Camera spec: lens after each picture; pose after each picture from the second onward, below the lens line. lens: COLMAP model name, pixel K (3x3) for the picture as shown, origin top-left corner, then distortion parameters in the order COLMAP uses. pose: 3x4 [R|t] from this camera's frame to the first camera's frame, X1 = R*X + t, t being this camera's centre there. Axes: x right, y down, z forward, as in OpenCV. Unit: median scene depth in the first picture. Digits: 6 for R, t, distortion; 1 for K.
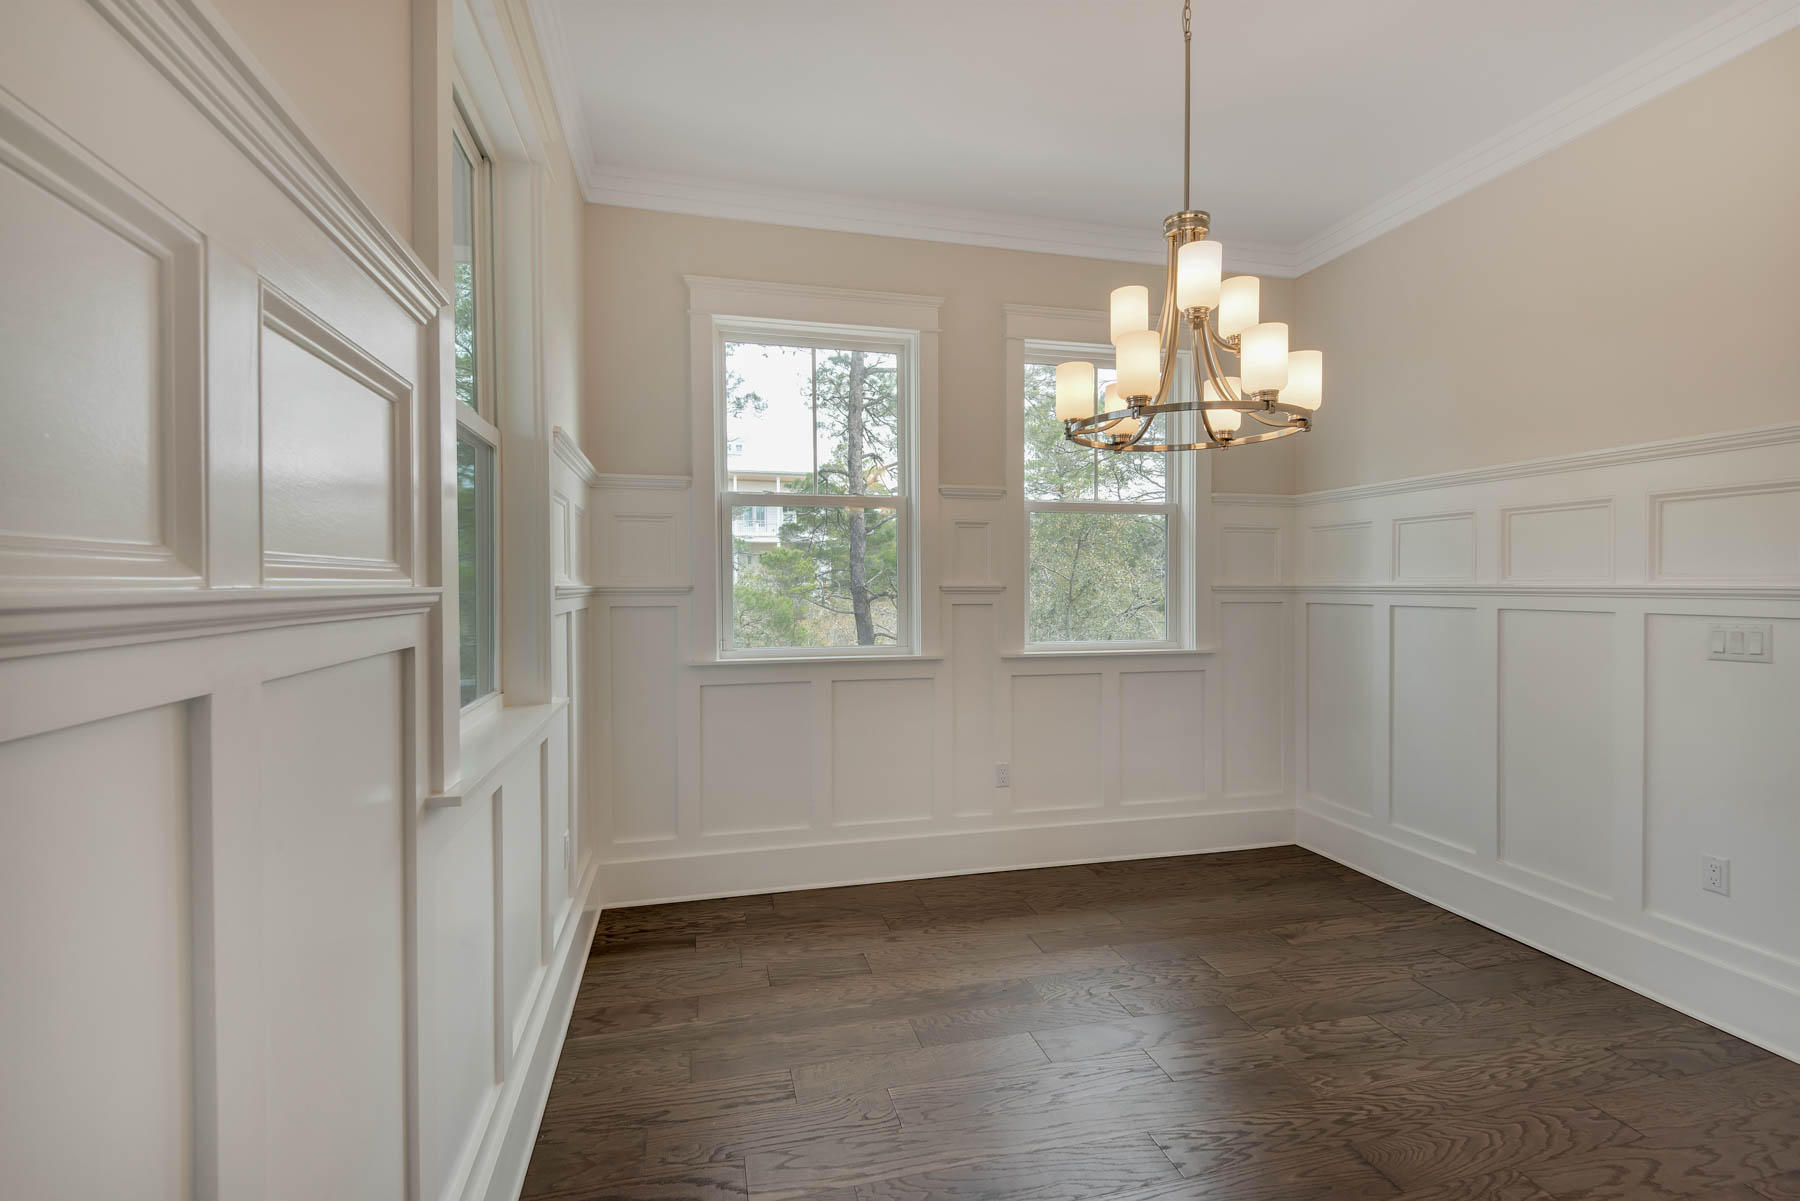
lens RADIAL K [[830.0, 0, 908.4], [0, 830.0, 600.9], [0, 0, 1]] dist [-0.001423, -0.000411]
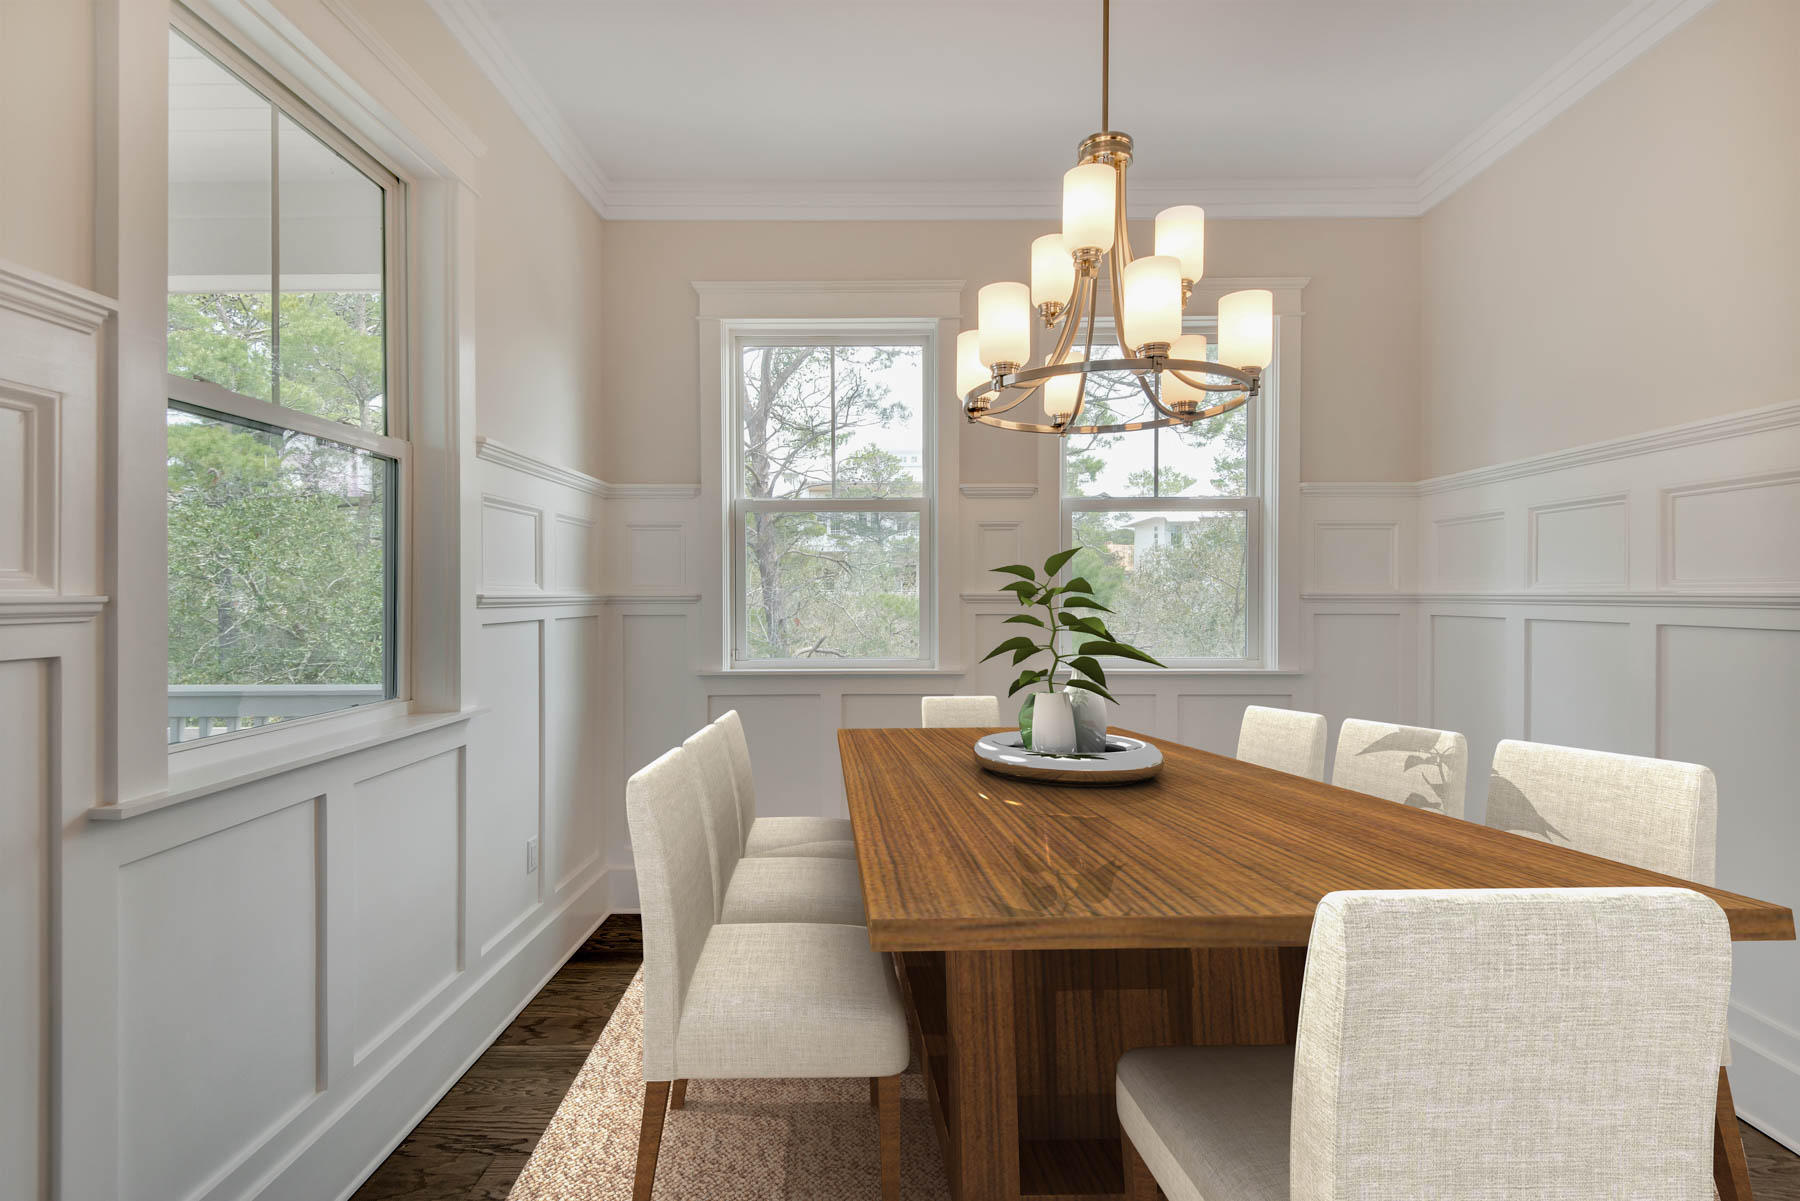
lens RADIAL K [[830.0, 0, 908.4], [0, 830.0, 600.9], [0, 0, 1]] dist [-0.001423, -0.000411]
pose [[0.967293, 0.001391, -0.253657, 0.232399], [-0.004111, 0.999940, -0.010191, -0.001244], [0.253628, 0.010900, 0.967240, 0.107027]]
